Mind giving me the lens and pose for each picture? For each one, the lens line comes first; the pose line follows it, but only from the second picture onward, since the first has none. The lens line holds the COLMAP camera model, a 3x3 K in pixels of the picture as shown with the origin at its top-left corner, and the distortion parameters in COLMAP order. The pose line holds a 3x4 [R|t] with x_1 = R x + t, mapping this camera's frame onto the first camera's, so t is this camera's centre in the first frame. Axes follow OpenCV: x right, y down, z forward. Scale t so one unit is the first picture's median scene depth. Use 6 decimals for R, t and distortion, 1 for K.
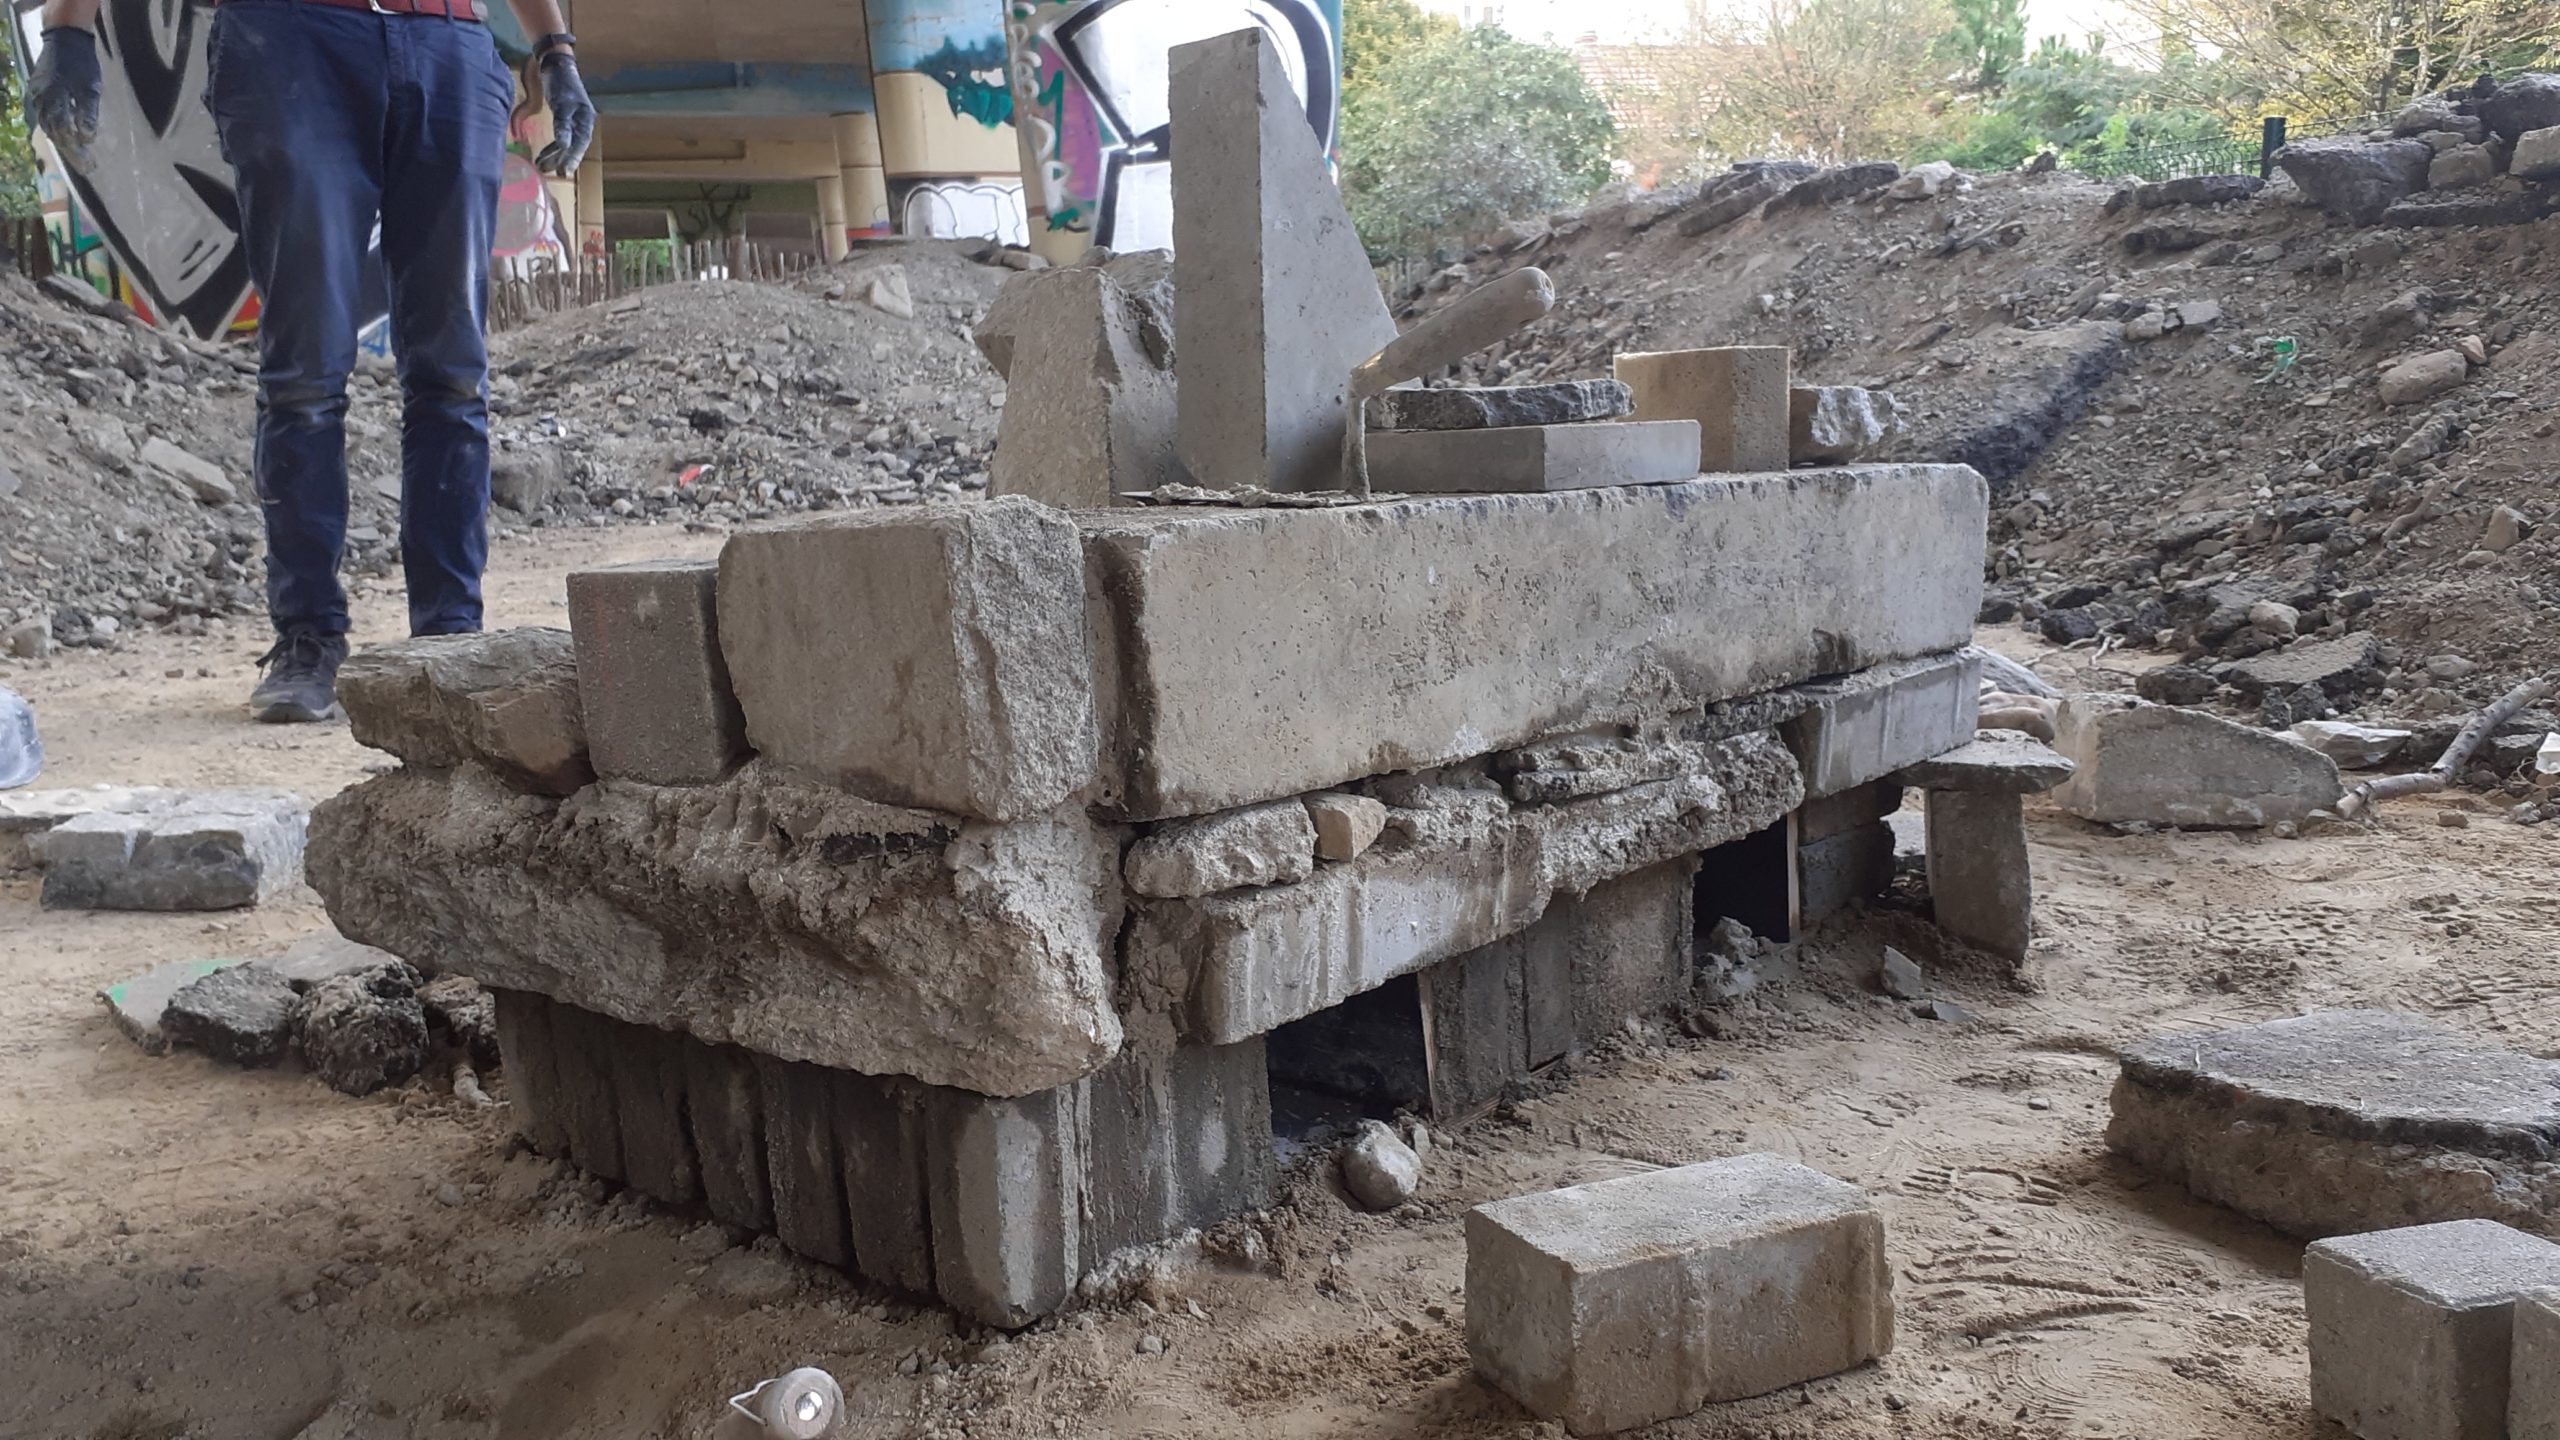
lens RADIAL K [[2042.5, 0, 1339.9], [0, 2042.5, 716.2], [0, 0, 1]] dist [0.137731, -0.322765]
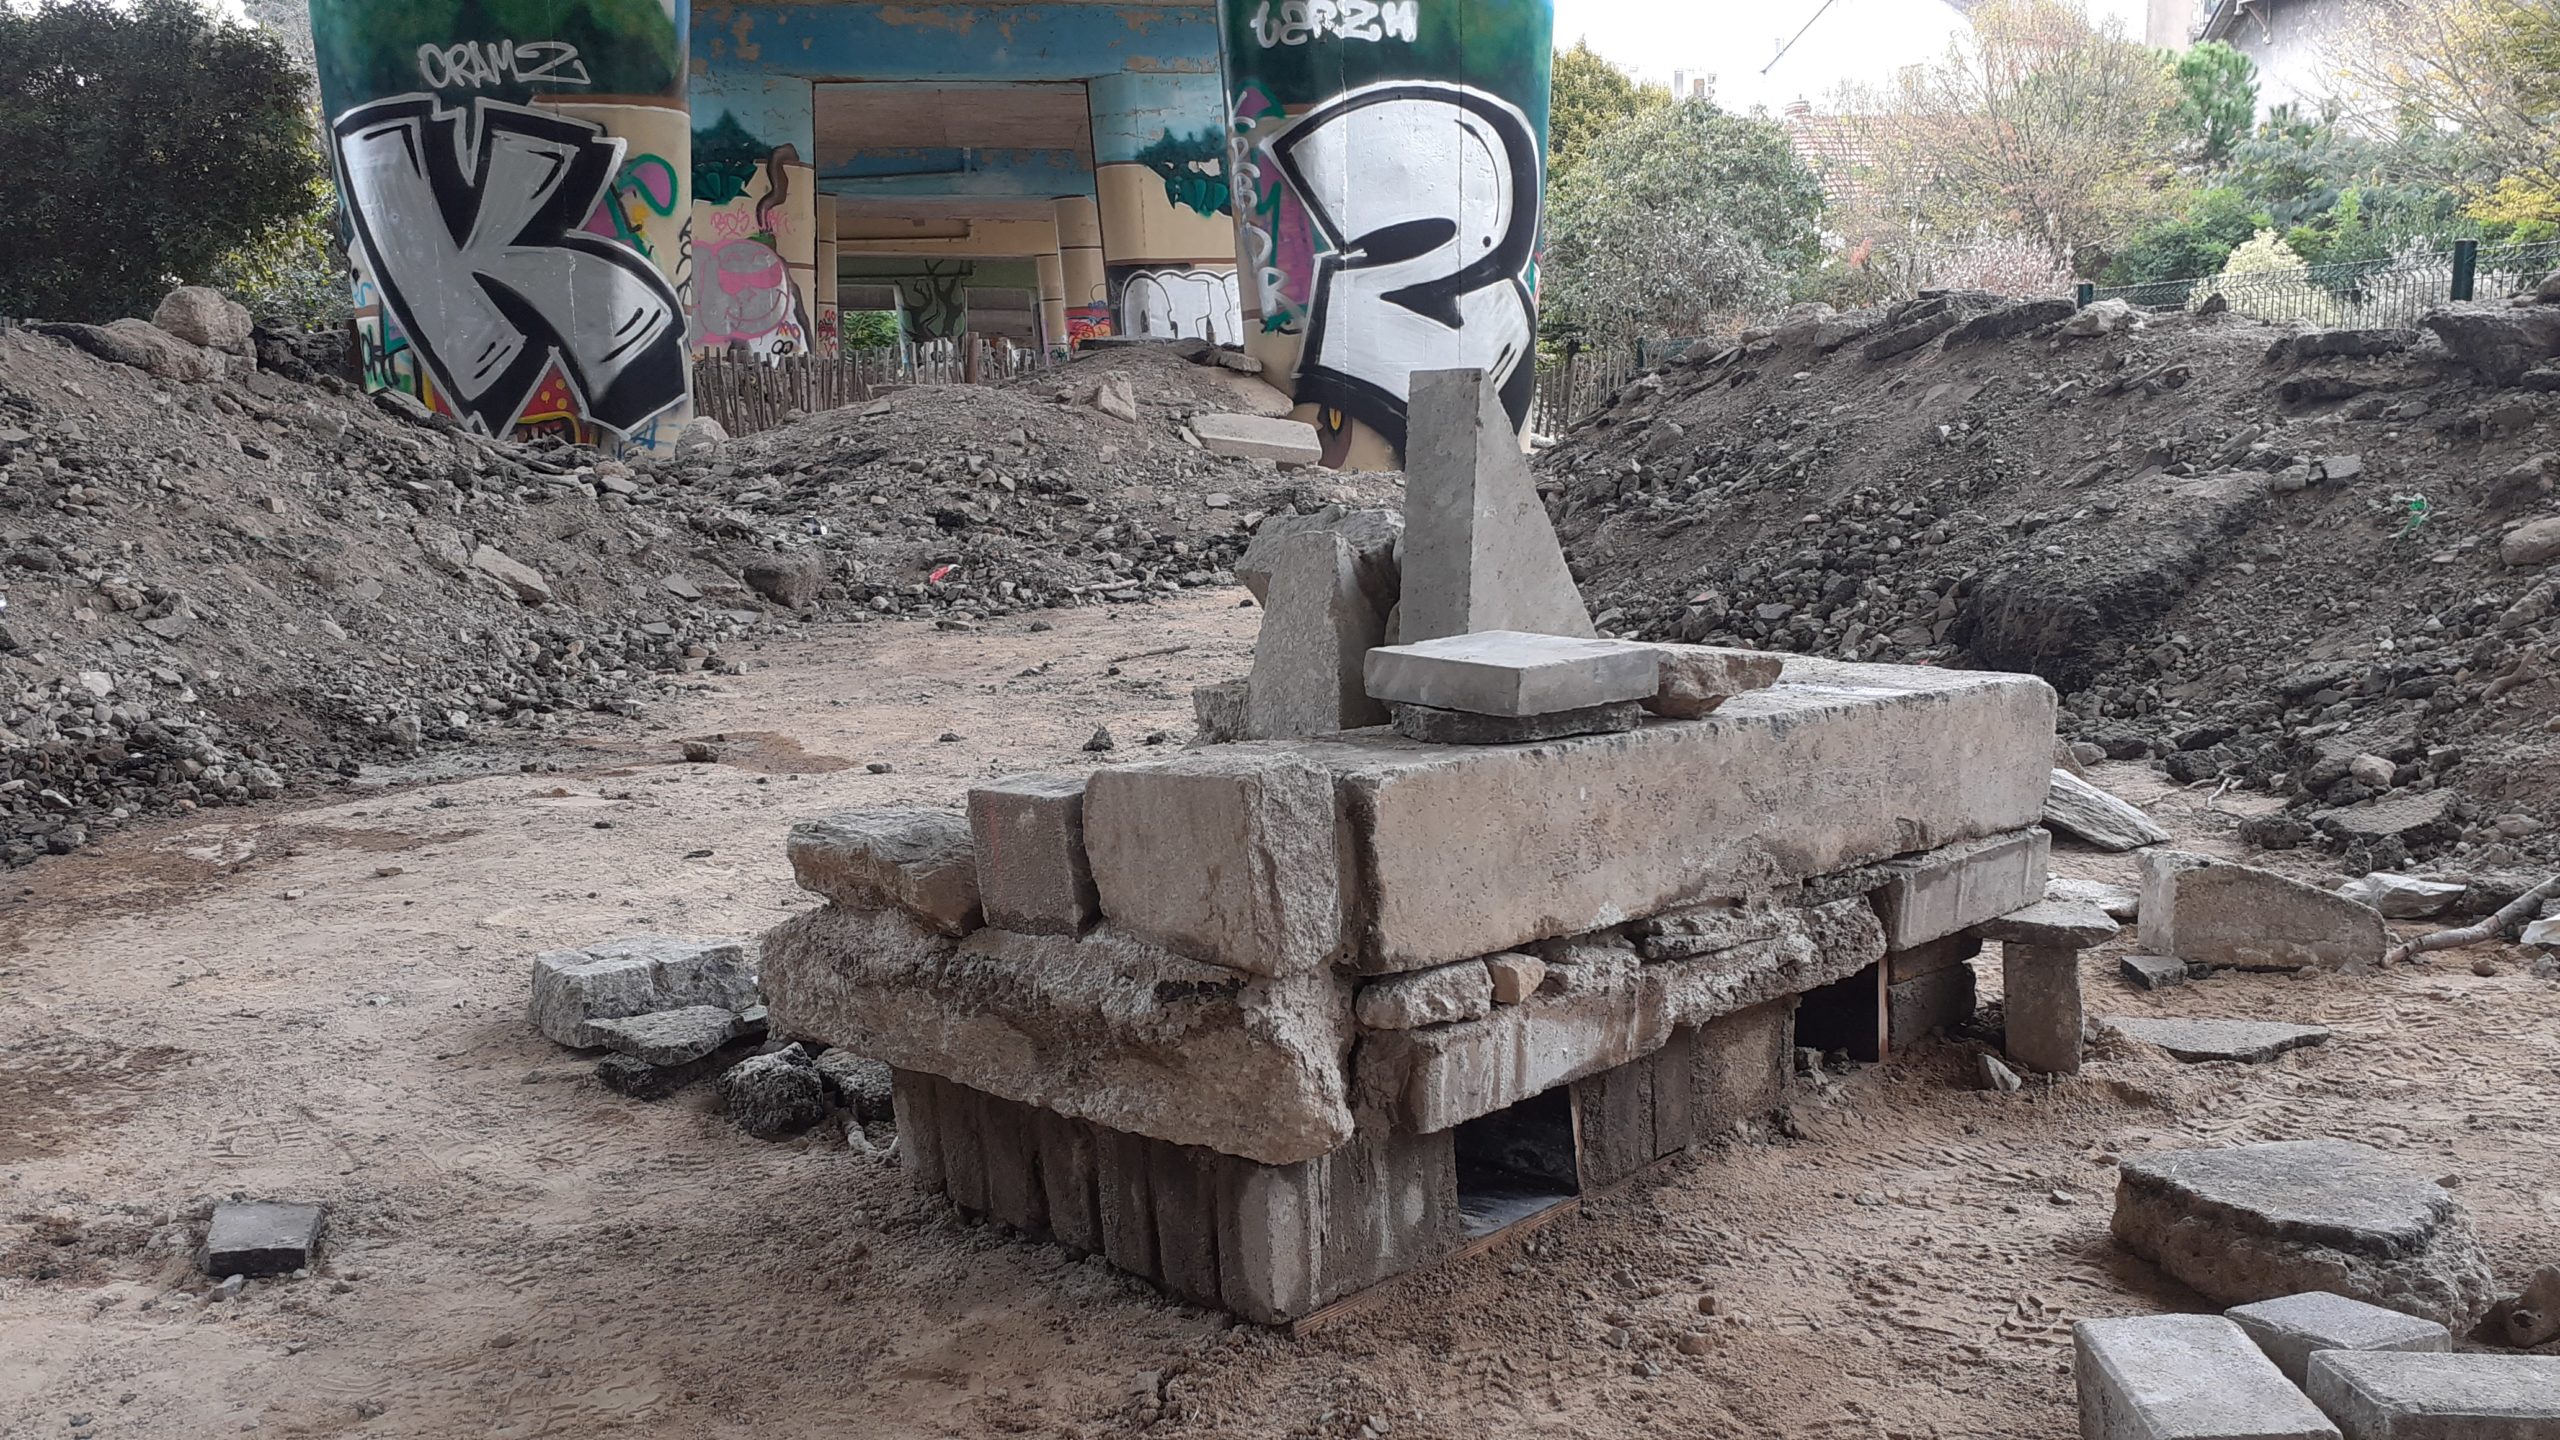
lens RADIAL K [[2108.5, 0, 1315.1], [0, 2108.5, 803.1], [0, 0, 1]] dist [0.066112, -0.151345]
pose [[0.994378, 0.022164, -0.103545, 0.003836], [-0.020357, 0.999622, 0.018481, -0.025325], [0.103916, -0.016270, 0.994453, -0.122119]]
